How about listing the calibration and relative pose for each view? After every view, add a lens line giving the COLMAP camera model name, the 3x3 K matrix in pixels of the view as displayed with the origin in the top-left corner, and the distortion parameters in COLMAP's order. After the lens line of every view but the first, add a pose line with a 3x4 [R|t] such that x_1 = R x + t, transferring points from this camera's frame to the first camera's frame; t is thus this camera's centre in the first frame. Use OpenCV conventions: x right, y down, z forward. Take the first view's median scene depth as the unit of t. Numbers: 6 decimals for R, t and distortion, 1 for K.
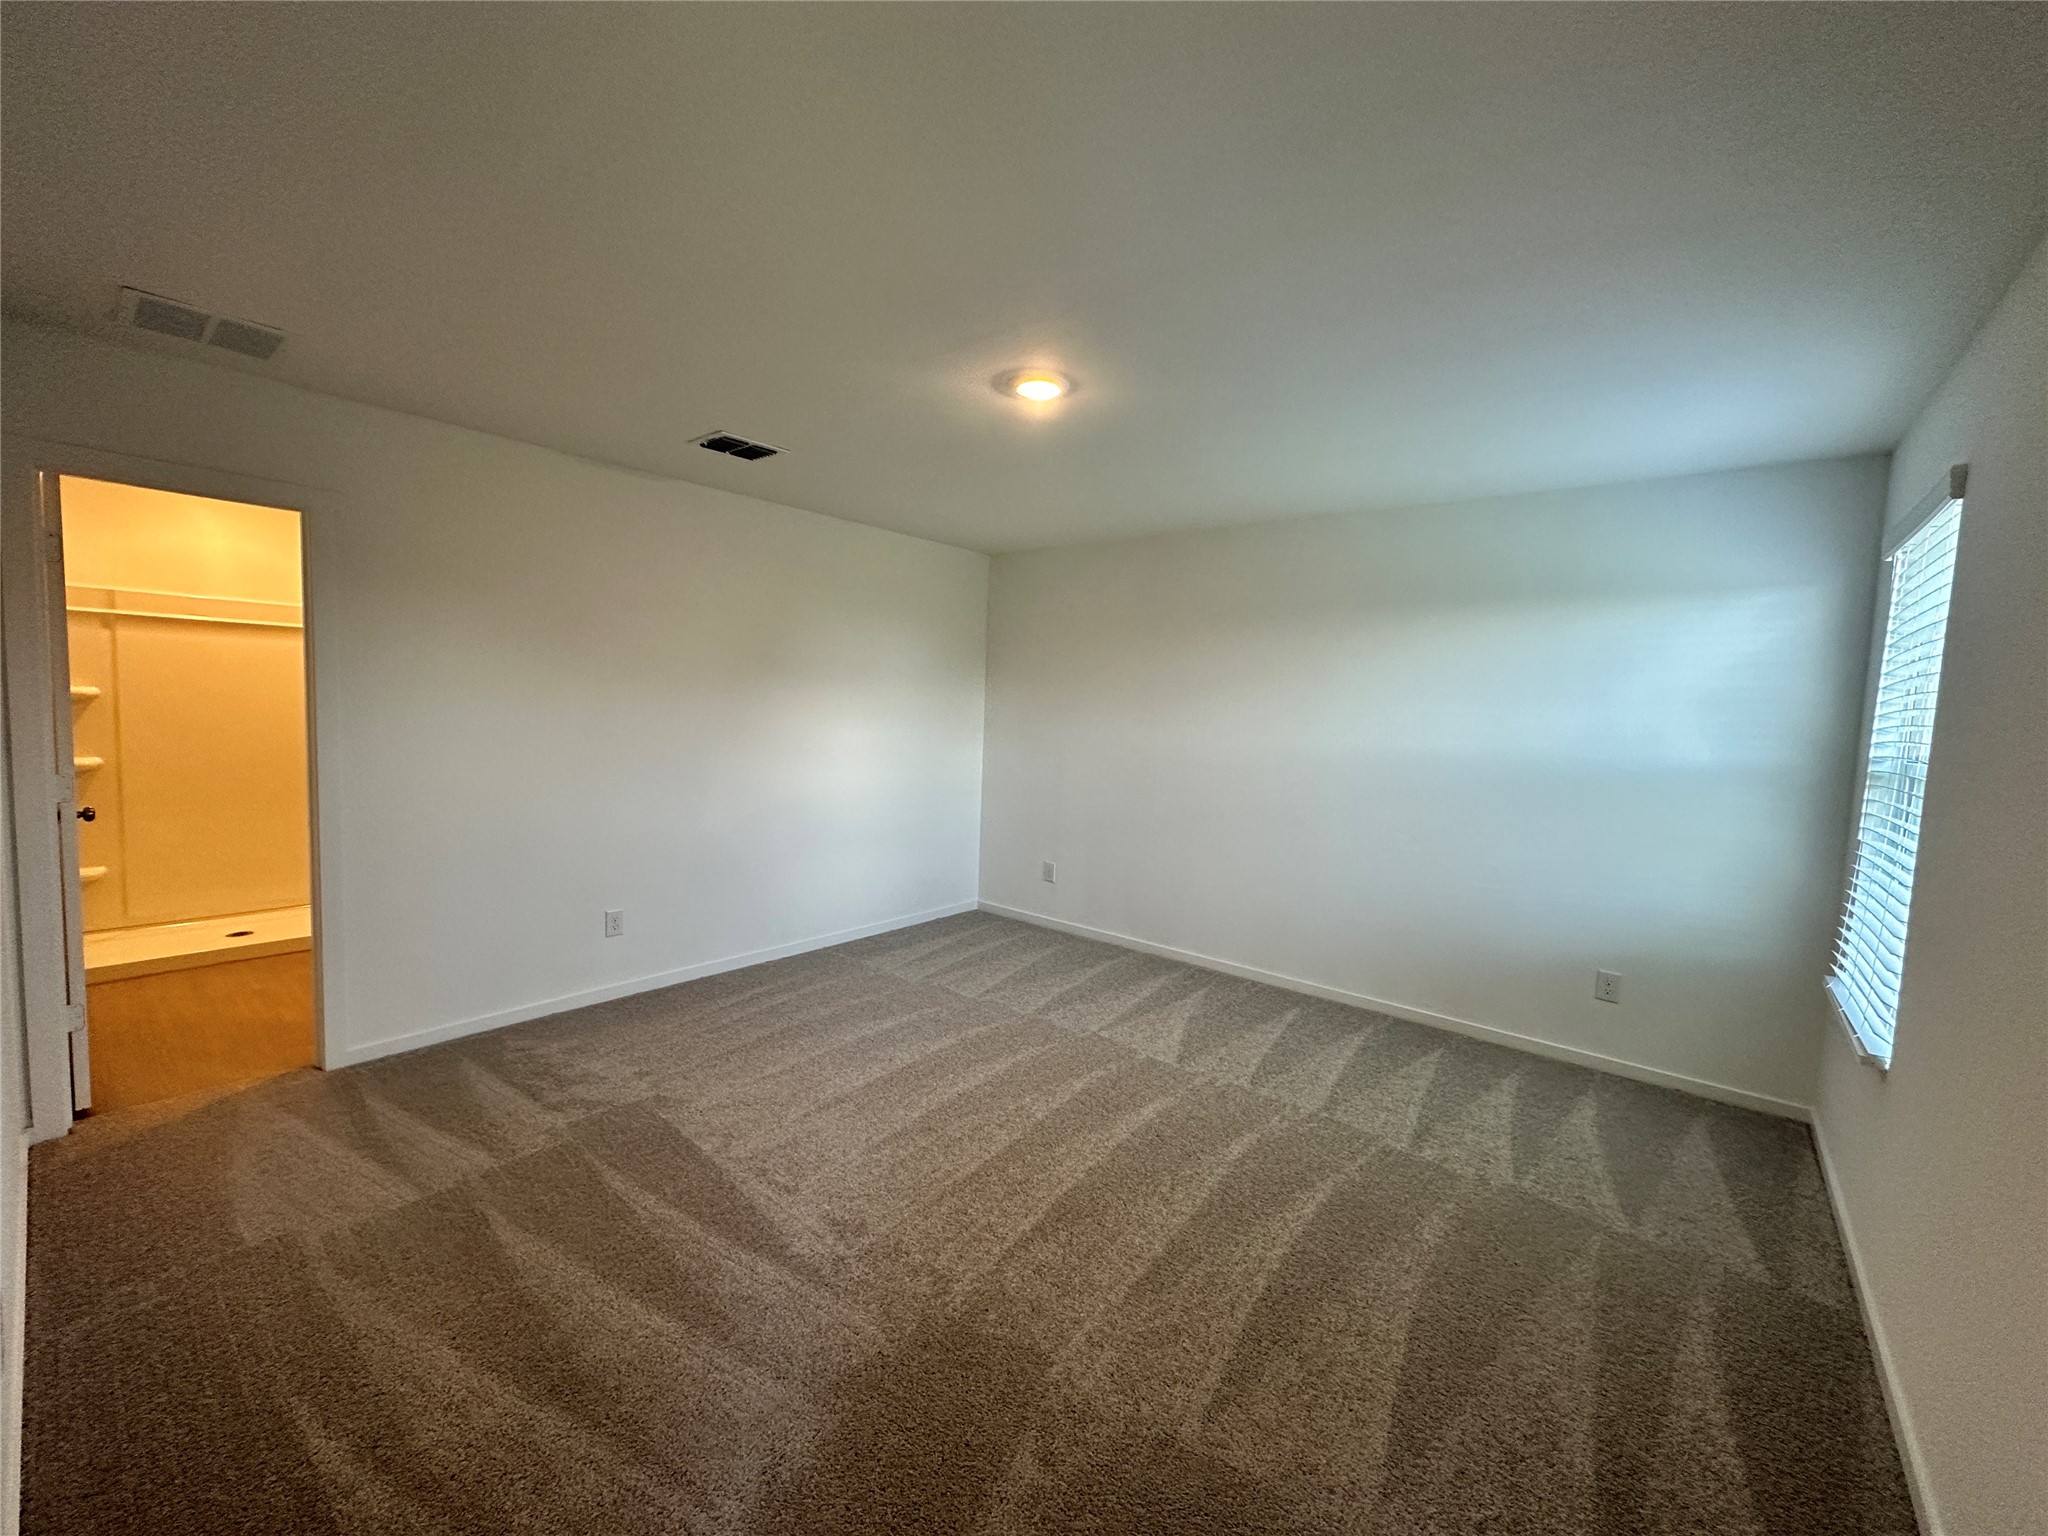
lens RADIAL K [[815.3, 0, 1009.2], [0, 815.3, 765.1], [0, 0, 1]] dist [-0.000882, 0.000278]
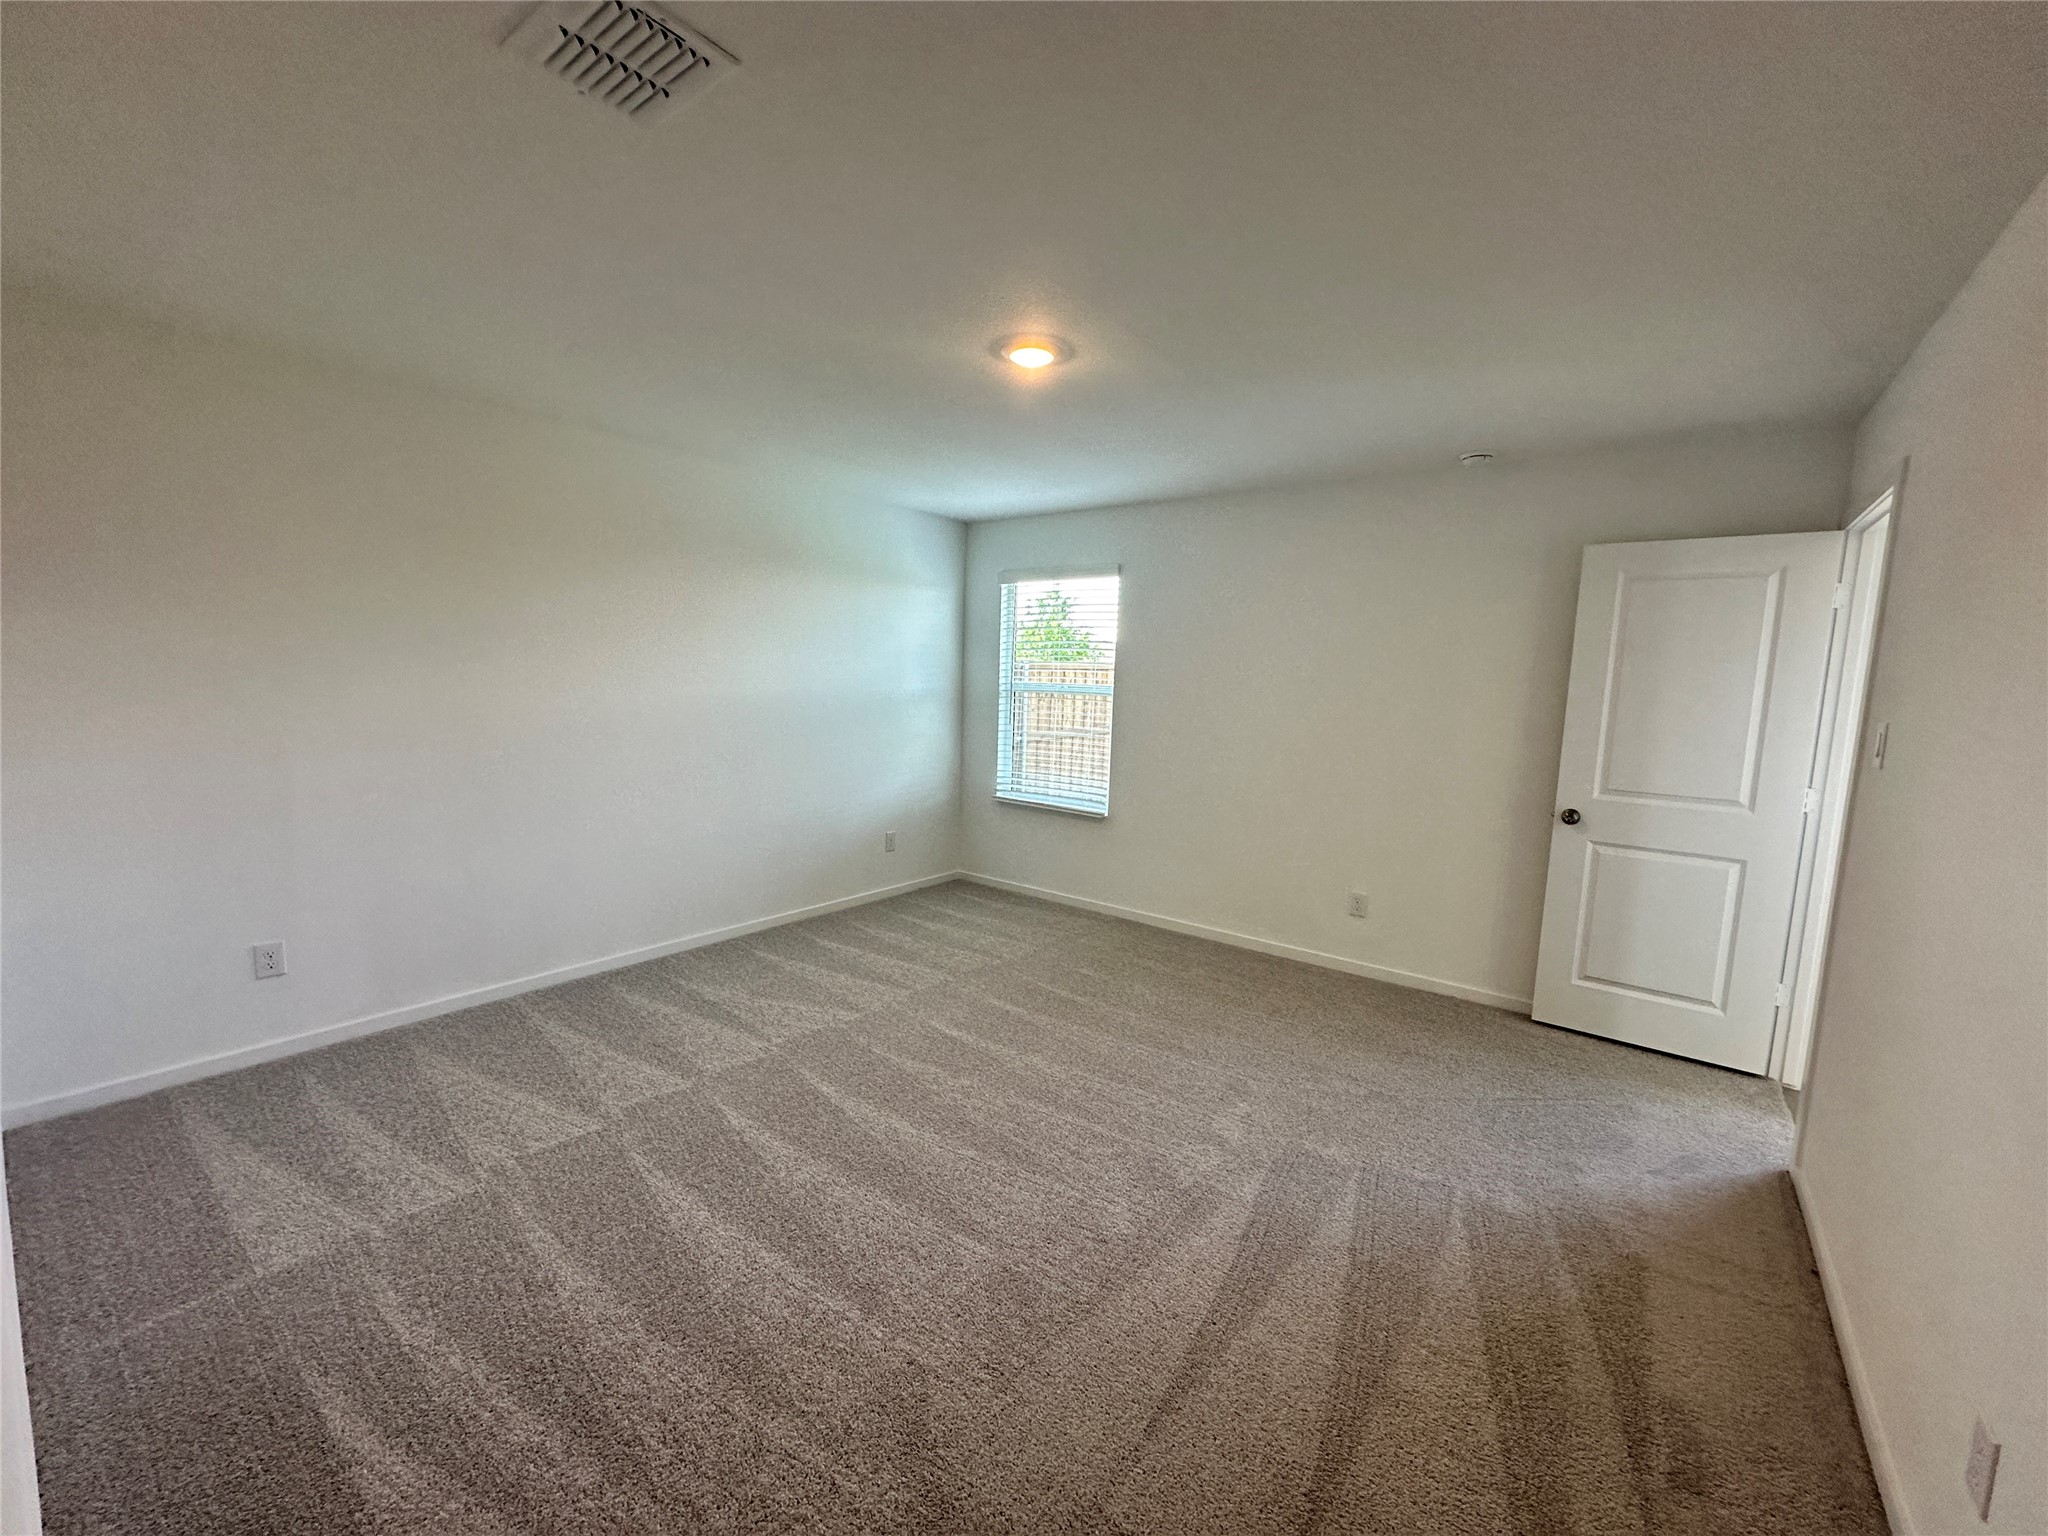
lens RADIAL K [[815.3, 0, 1009.2], [0, 815.3, 765.1], [0, 0, 1]] dist [-0.000882, 0.000278]
pose [[-0.027793, -0.154110, 0.987663, -0.703190], [0.042203, 0.986983, 0.155192, -0.092798], [-0.998722, 0.045996, -0.020927, 0.729592]]
